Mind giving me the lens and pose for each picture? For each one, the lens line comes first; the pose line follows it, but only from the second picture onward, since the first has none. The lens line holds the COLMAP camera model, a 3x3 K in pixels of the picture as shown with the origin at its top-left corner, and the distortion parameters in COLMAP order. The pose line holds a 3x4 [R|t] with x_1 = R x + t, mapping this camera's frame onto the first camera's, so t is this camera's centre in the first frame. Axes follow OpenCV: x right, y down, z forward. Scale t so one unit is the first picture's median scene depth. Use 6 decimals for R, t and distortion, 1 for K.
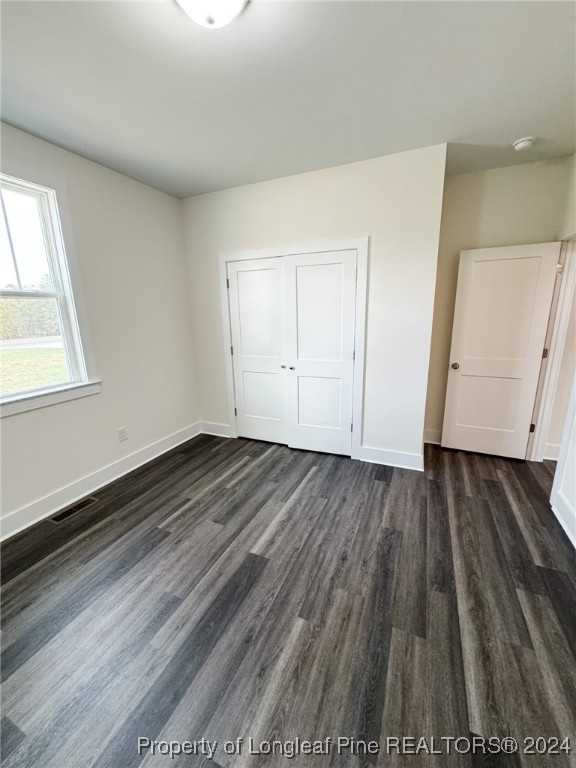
lens RADIAL K [[307.6, 0, 287.3], [0, 307.6, 384.7], [0, 0, 1]] dist [-0.005941, 0.000340]
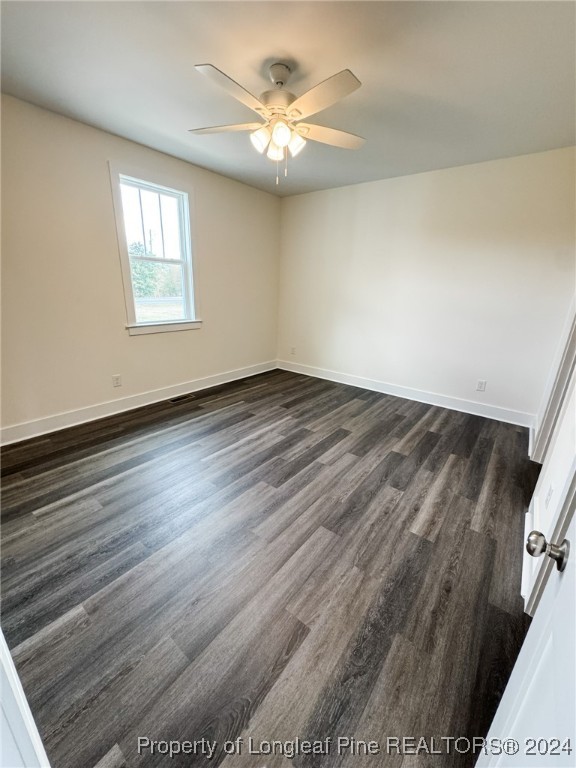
lens RADIAL K [[307.6, 0, 285.1], [0, 307.6, 387.3], [0, 0, 1]] dist [-0.005941, 0.000340]
pose [[0.965322, 0.134649, -0.223660, 0.232488], [-0.116027, 0.988743, 0.094475, 0.156597], [0.233863, -0.065248, 0.970078, -0.526298]]
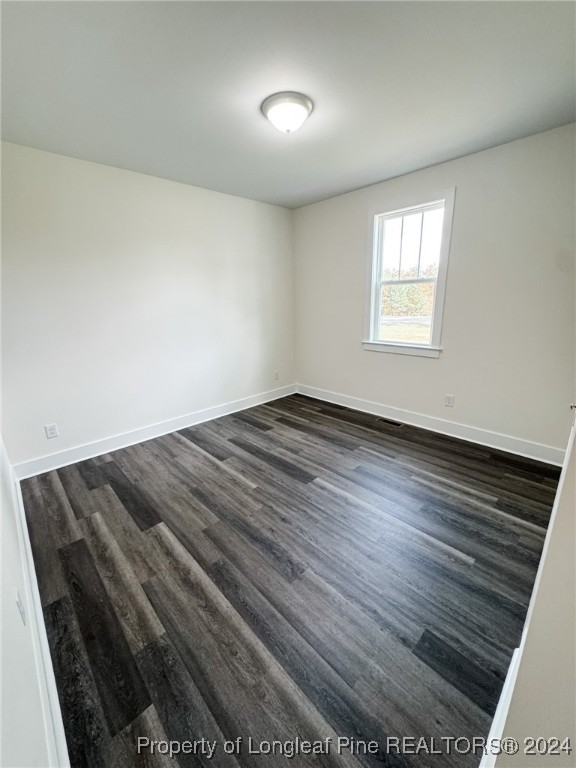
lens RADIAL K [[307.6, 0, 289.3], [0, 307.6, 386.2], [0, 0, 1]] dist [-0.005941, 0.000340]
pose [[-0.382638, 0.281899, -0.879841, 0.985225], [-0.176759, 0.912387, 0.369198, -0.296337], [0.906832, 0.296789, -0.299286, 1.144990]]
